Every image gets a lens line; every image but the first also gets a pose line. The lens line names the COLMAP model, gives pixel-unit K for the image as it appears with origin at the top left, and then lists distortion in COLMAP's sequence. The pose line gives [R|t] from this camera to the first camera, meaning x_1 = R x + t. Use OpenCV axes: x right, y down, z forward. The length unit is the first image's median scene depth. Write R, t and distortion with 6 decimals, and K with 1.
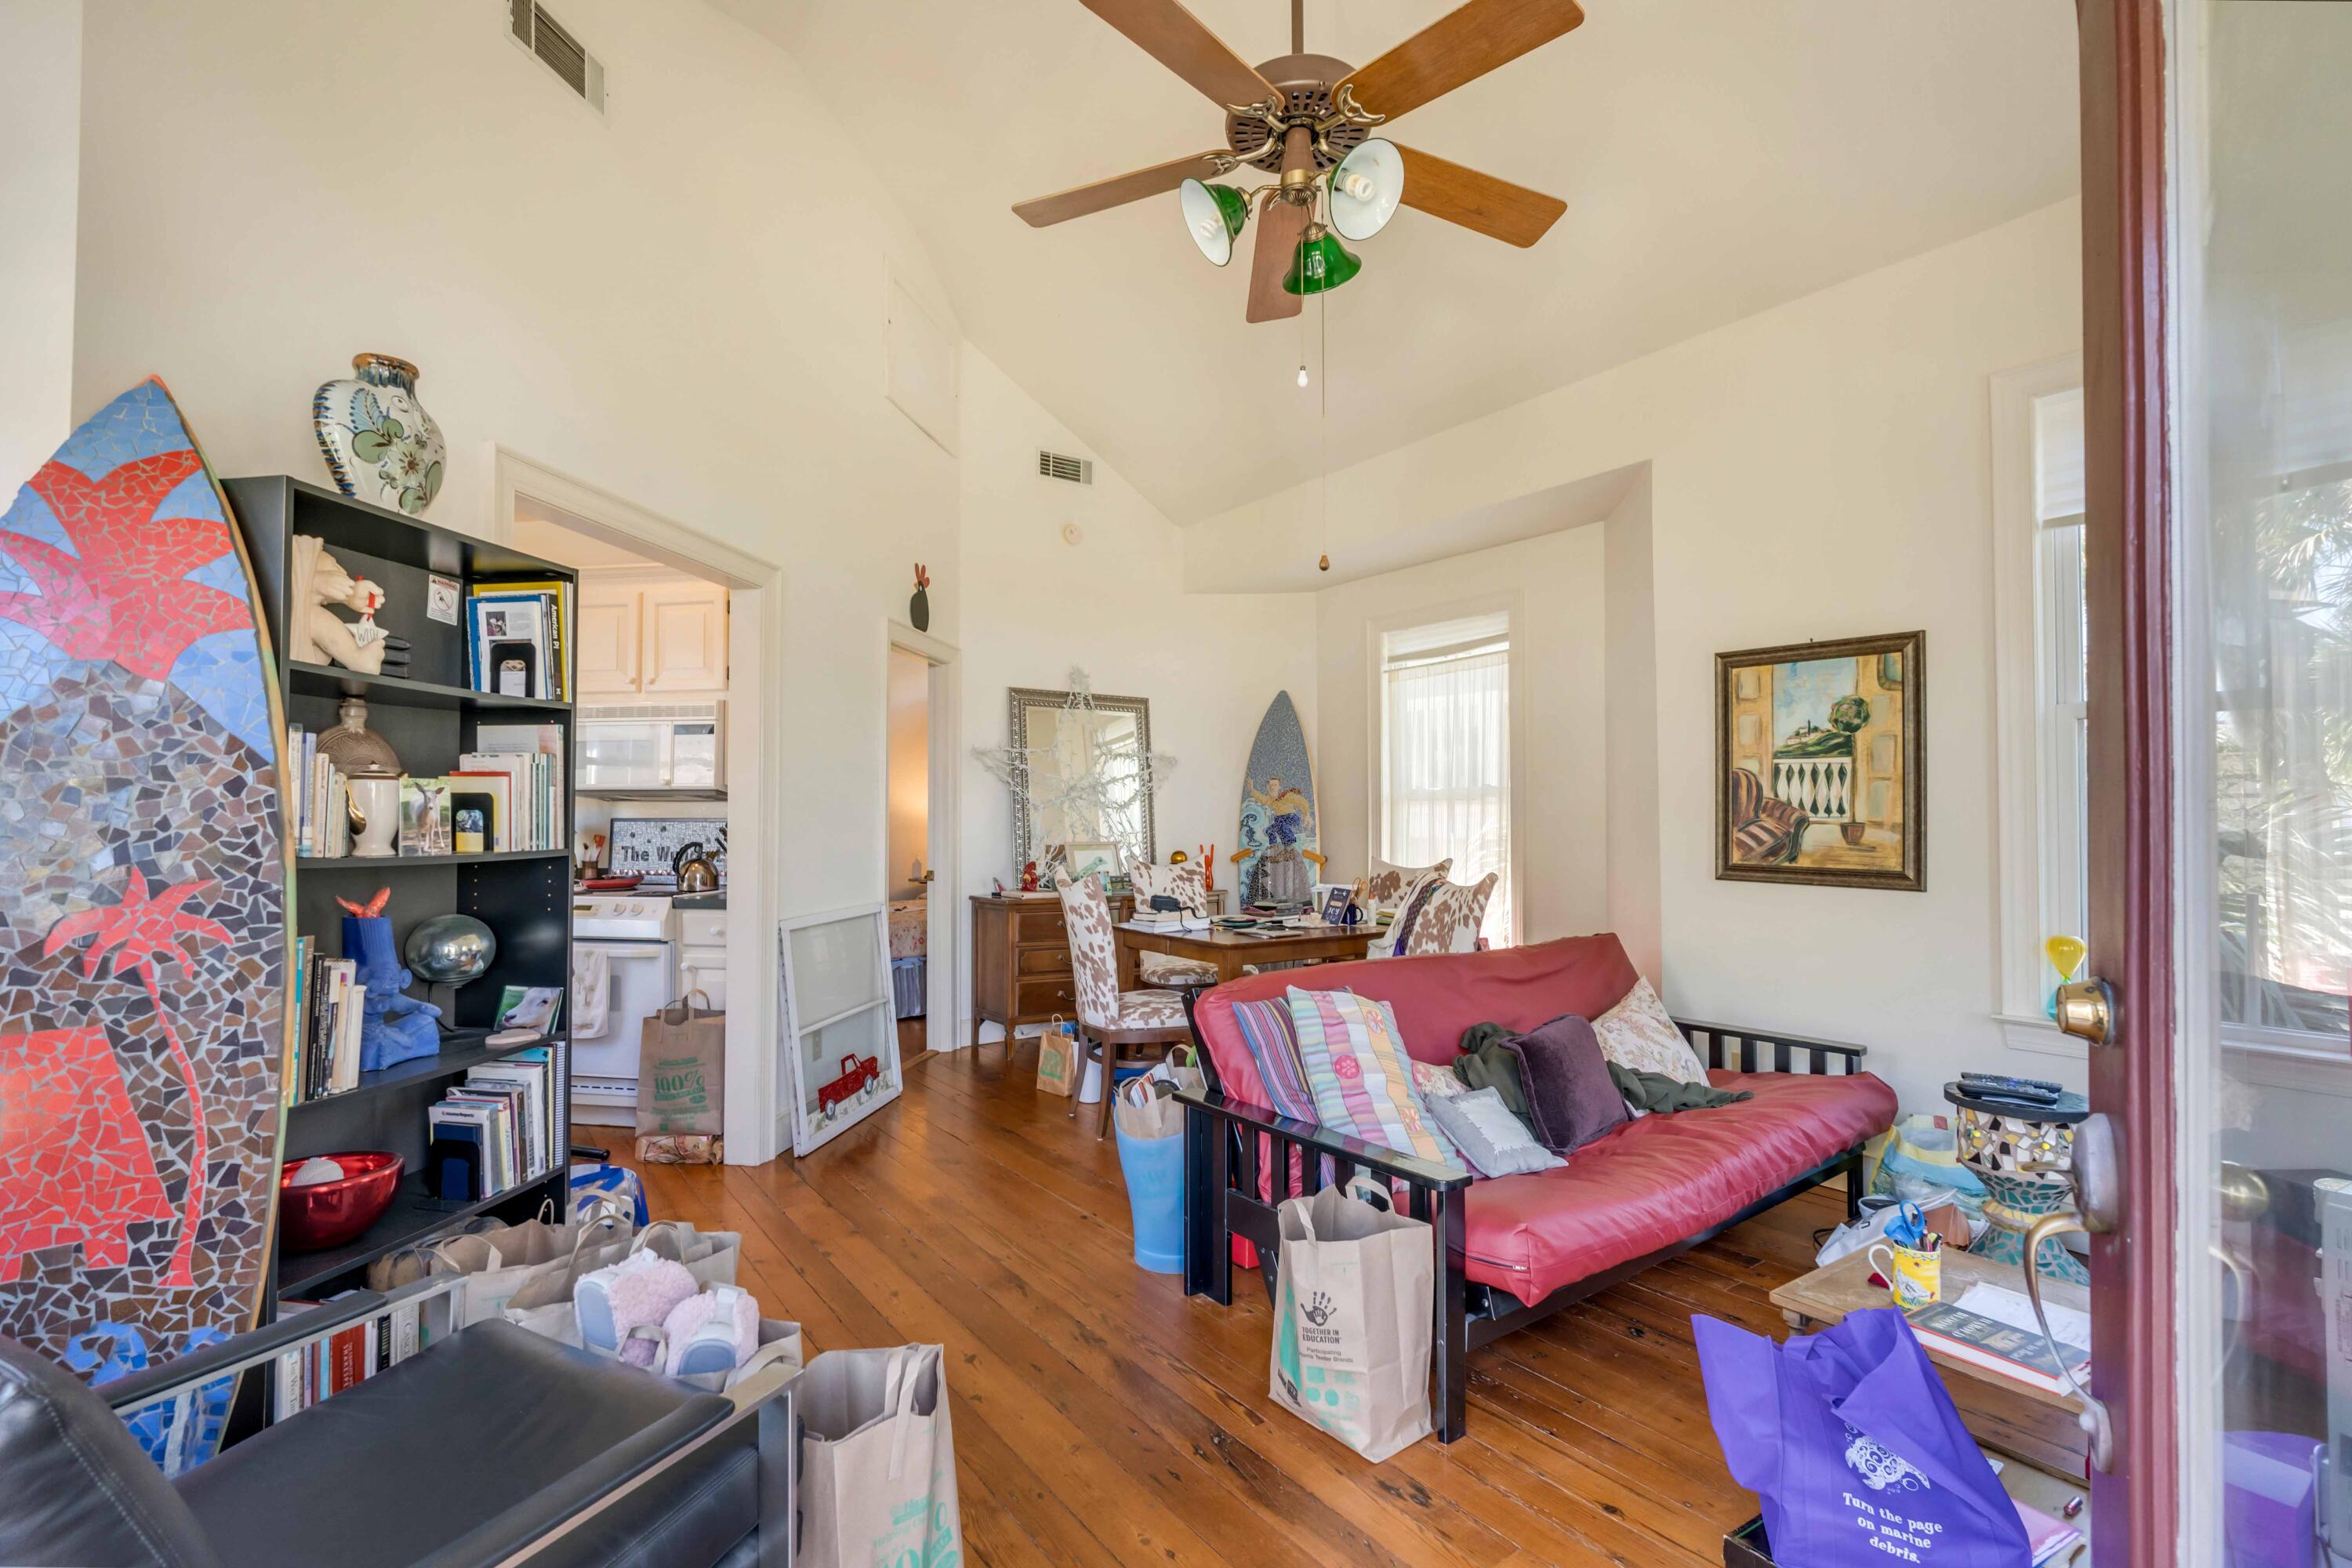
lens RADIAL K [[1087.5, 0, 1178.6], [0, 1087.5, 792.3], [0, 0, 1]] dist [0.009100, 0.003520]
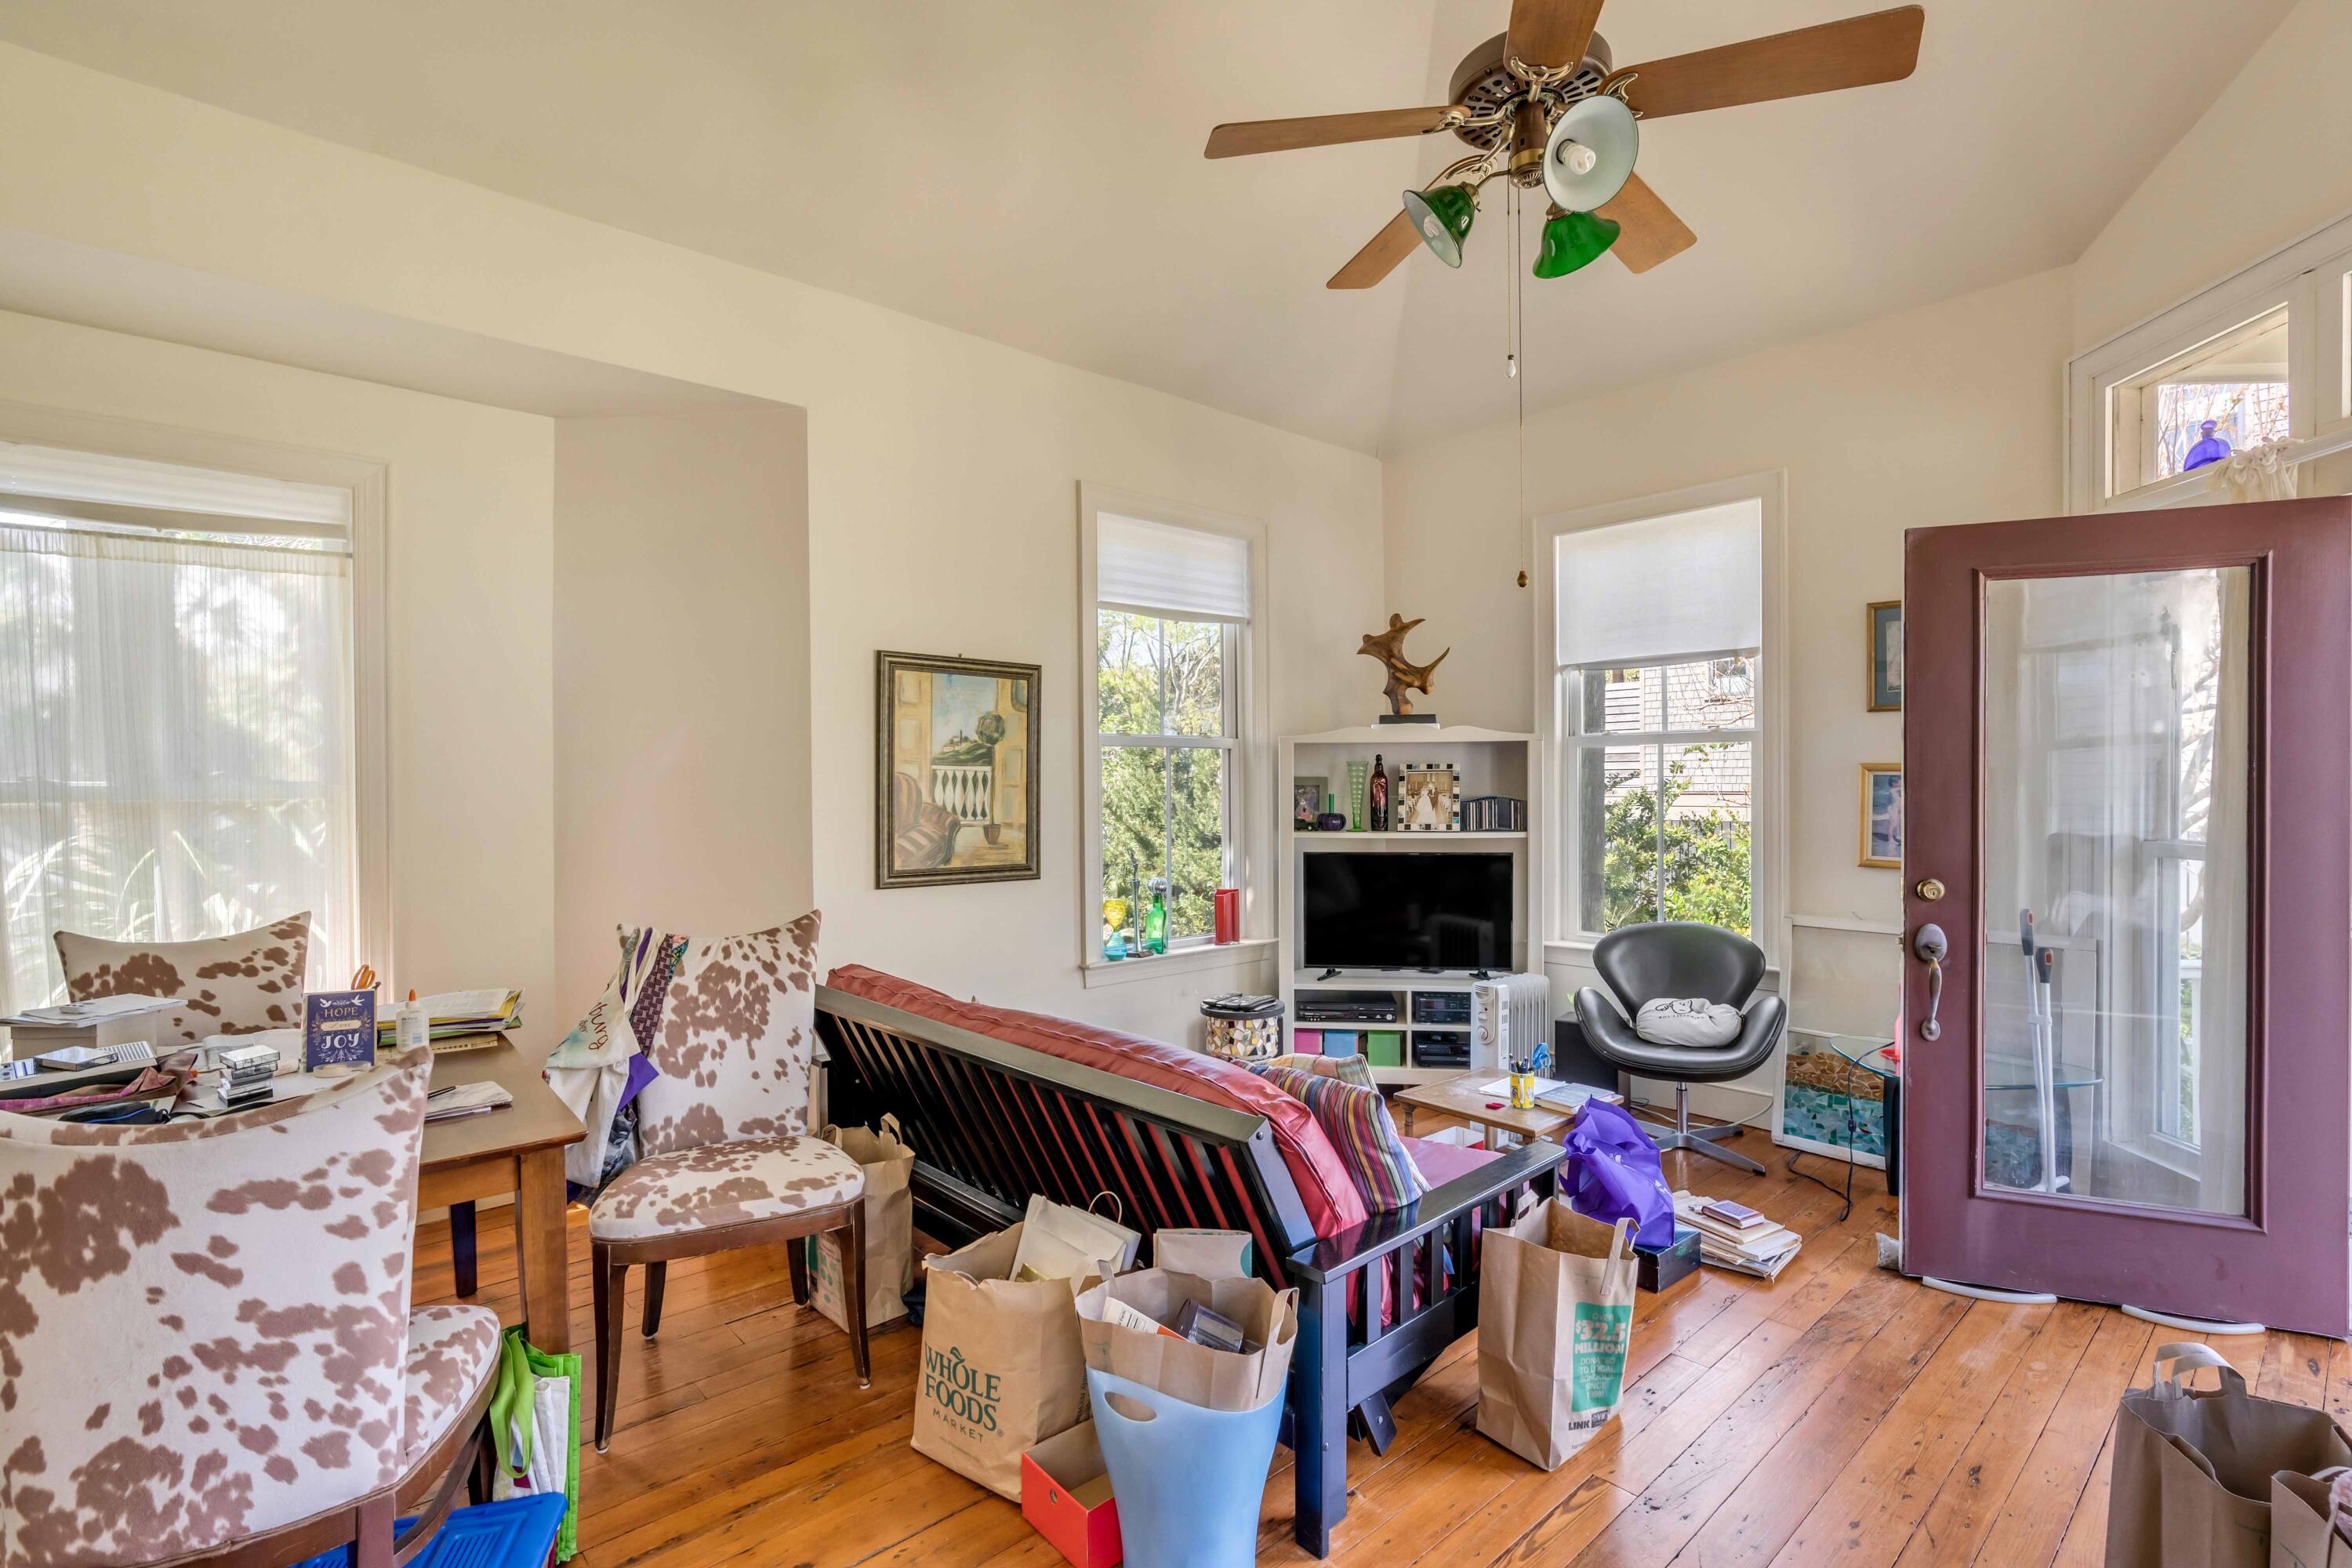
lens RADIAL K [[1087.5, 0, 1181.6], [0, 1087.5, 790.1], [0, 0, 1]] dist [0.009100, 0.003520]
pose [[-0.097610, -0.006296, 0.995205, -0.508448], [-0.014297, 0.999886, 0.004923, -0.015708], [-0.995122, -0.013748, -0.097689, 0.892403]]
